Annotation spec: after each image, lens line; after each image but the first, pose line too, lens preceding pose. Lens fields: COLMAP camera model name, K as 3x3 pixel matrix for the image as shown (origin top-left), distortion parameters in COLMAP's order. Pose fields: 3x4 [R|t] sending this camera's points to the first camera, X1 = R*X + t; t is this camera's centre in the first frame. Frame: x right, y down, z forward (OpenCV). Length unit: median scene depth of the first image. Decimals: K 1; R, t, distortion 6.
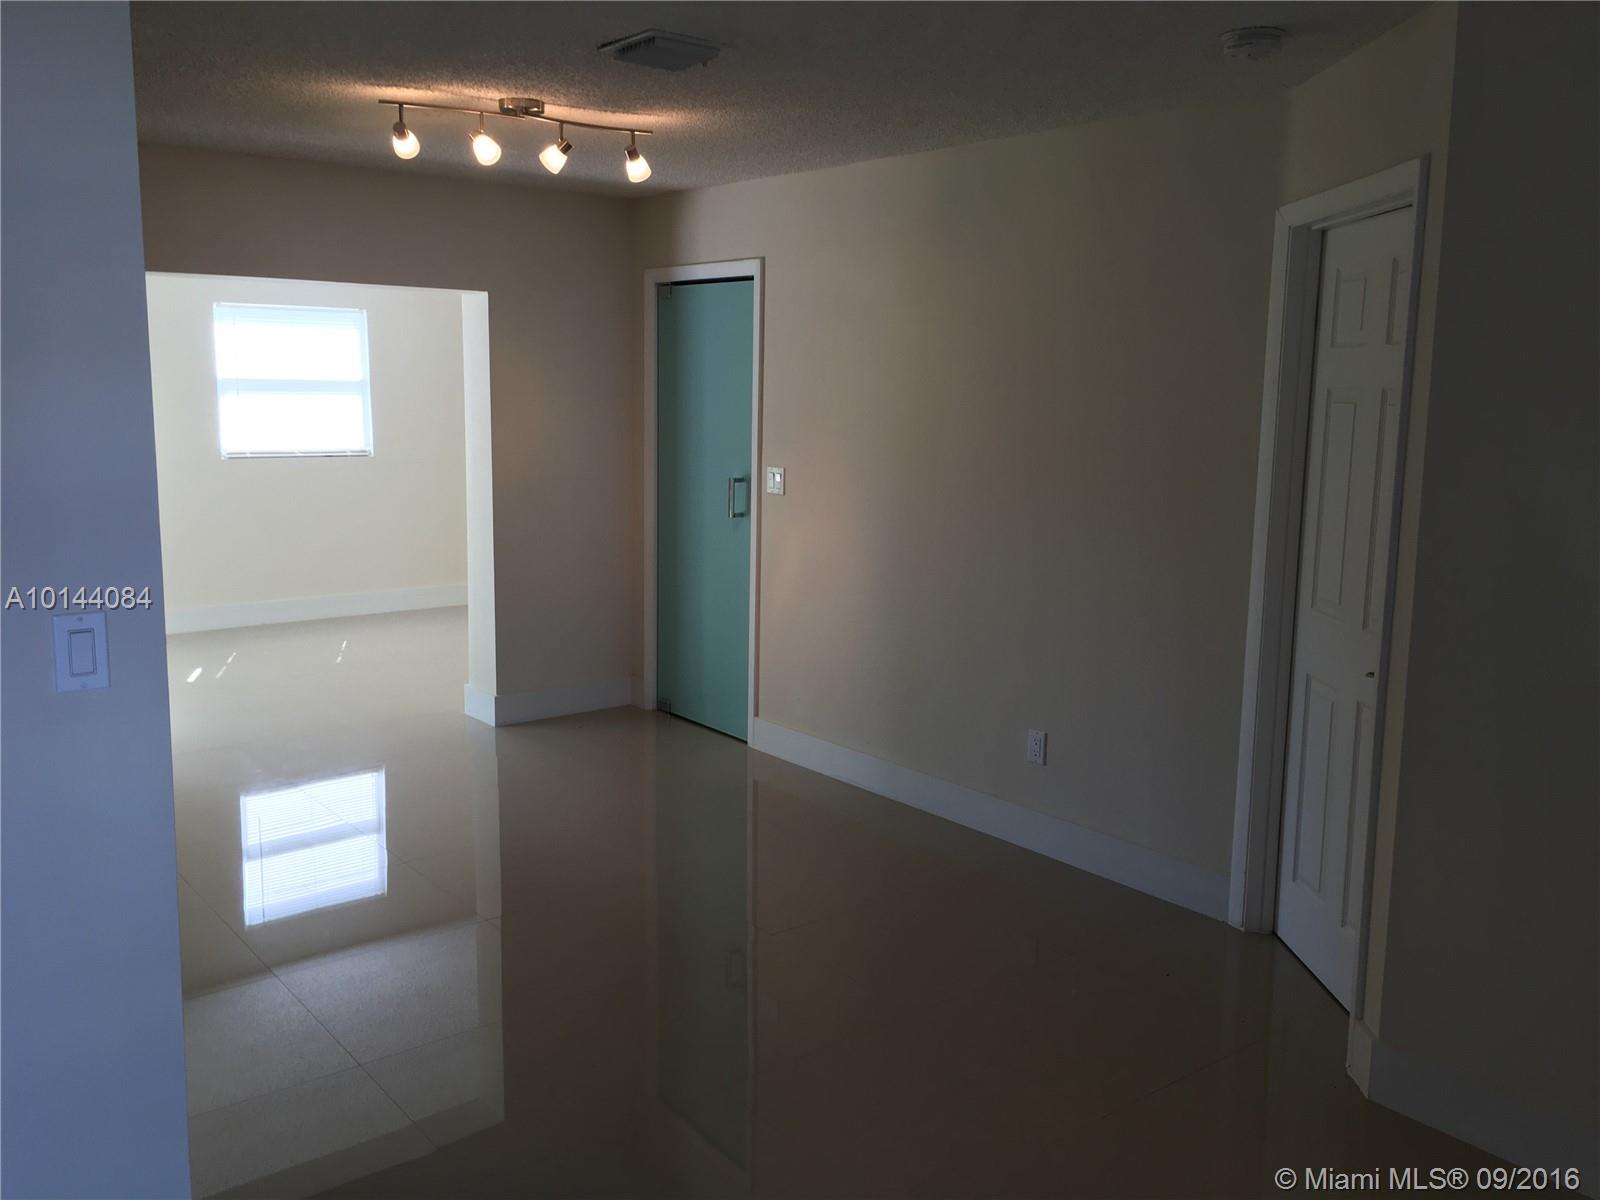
lens RADIAL K [[1366.5, 0, 800.0], [0, 1366.5, 600.0], [0, 0, 1]] dist [0.021119, 0.002295]
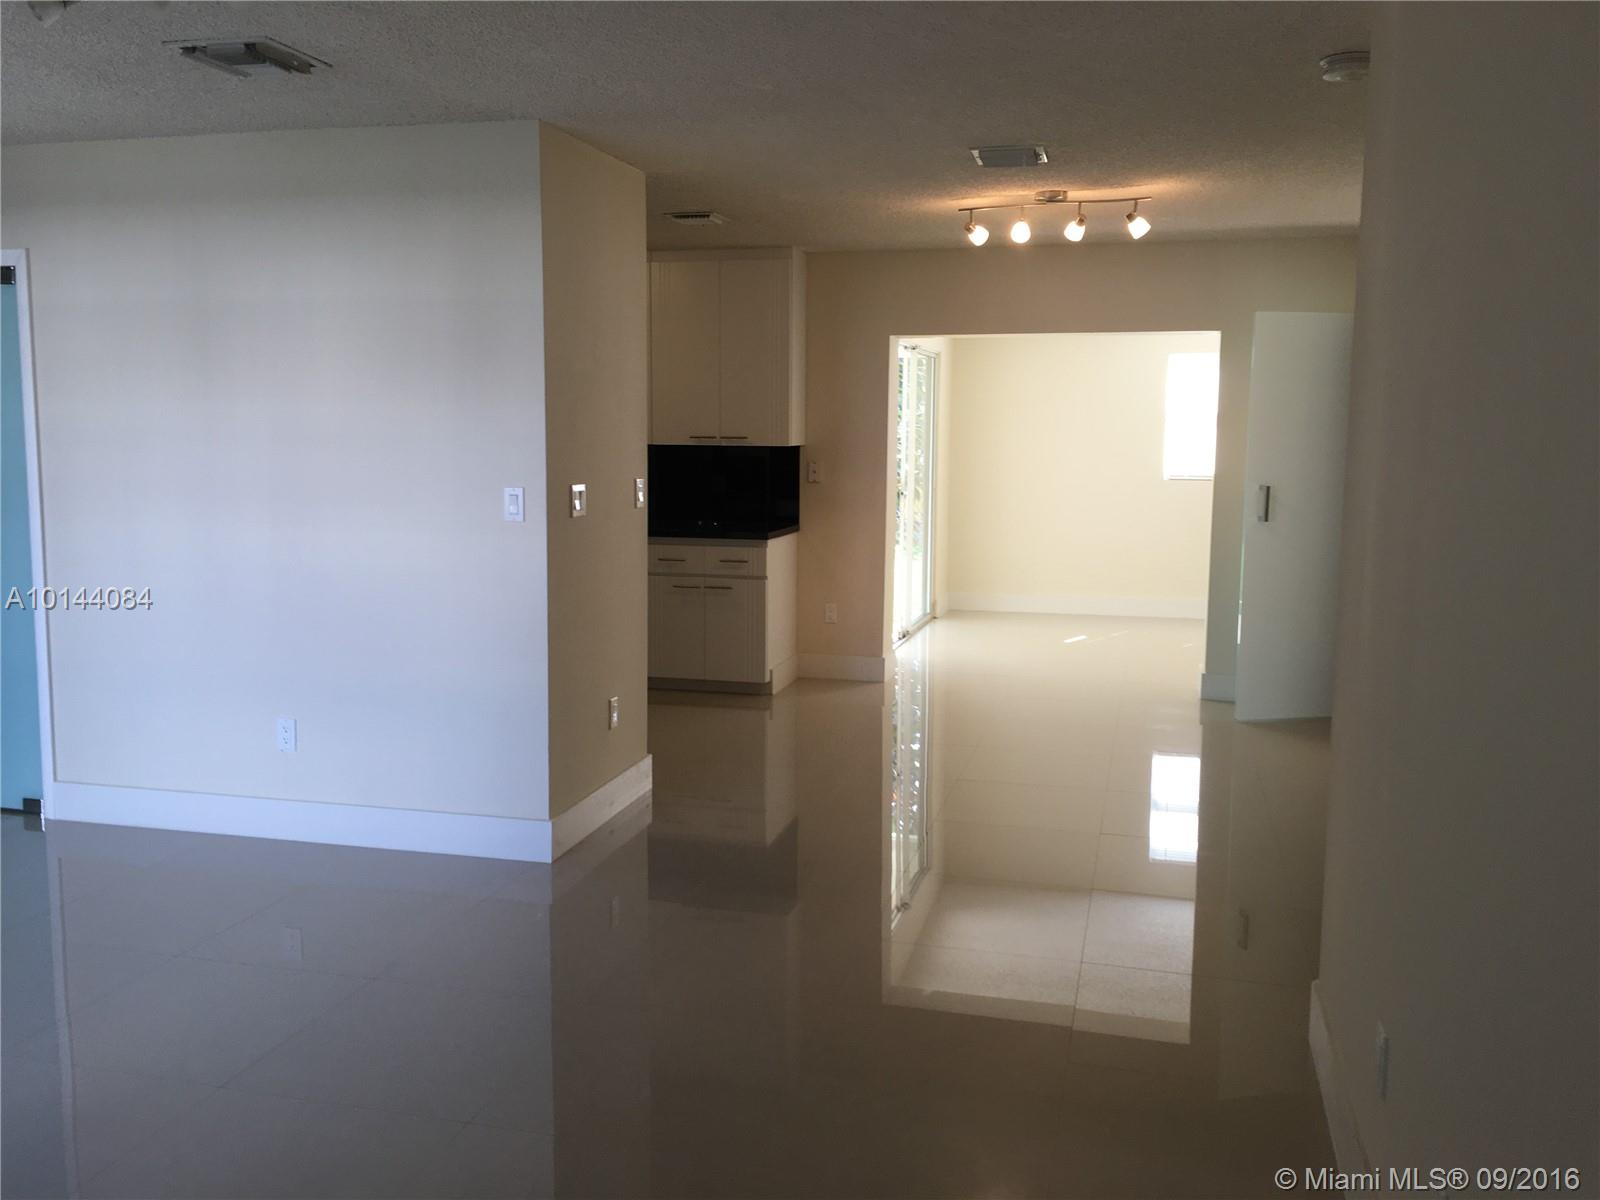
lens RADIAL K [[1366.5, 0, 800.0], [0, 1366.5, 600.0], [0, 0, 1]] dist [0.021119, 0.002295]
pose [[0.589622, 0.094992, -0.802074, 0.395076], [-0.128318, 0.991464, 0.023093, 0.020414], [0.797421, 0.089304, 0.596778, 0.009197]]
